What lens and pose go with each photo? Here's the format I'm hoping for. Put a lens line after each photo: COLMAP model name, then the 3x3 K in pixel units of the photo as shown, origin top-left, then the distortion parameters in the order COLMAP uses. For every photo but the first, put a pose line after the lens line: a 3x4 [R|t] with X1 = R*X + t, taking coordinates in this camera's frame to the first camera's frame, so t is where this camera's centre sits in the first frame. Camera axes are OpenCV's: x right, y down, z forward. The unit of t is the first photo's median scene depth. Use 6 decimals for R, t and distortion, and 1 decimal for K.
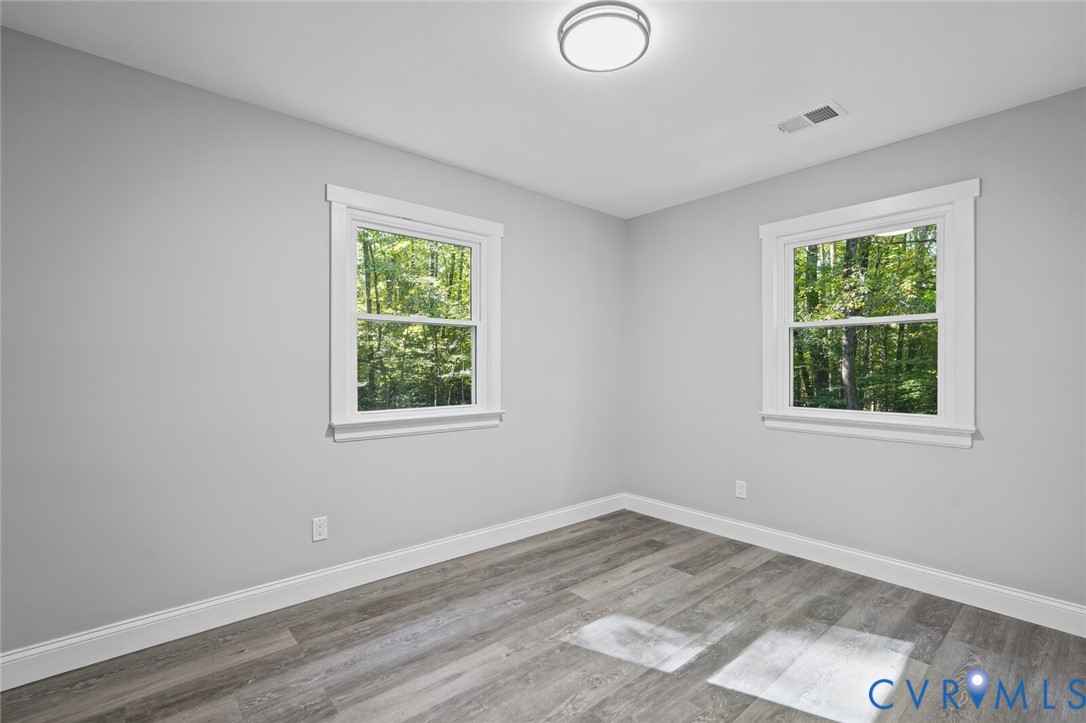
lens RADIAL K [[489.0, 0, 554.5], [0, 489.0, 366.8], [0, 0, 1]] dist [-0.000097, 0.001177]
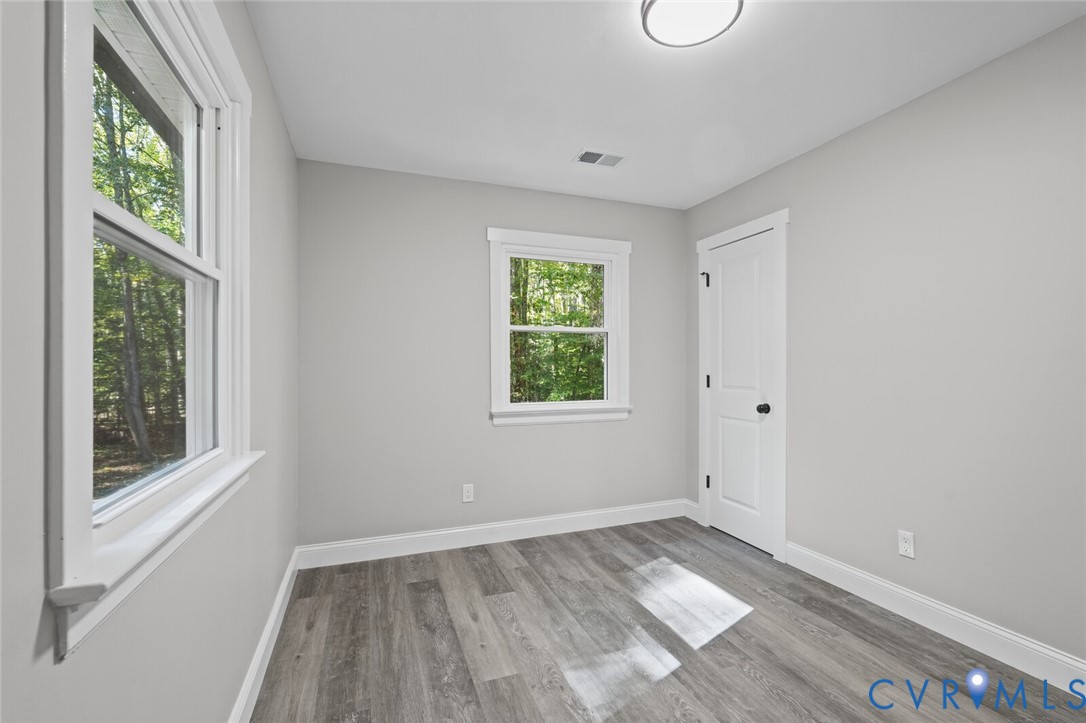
lens RADIAL K [[484.9, 0, 548.1], [0, 484.9, 364.5], [0, 0, 1]] dist [-0.006650, 0.001132]
pose [[0.351565, 0.000993, 0.936163, -0.542502], [0.004295, 0.999987, -0.002674, -0.000654], [-0.936153, 0.004961, 0.351557, 0.602641]]
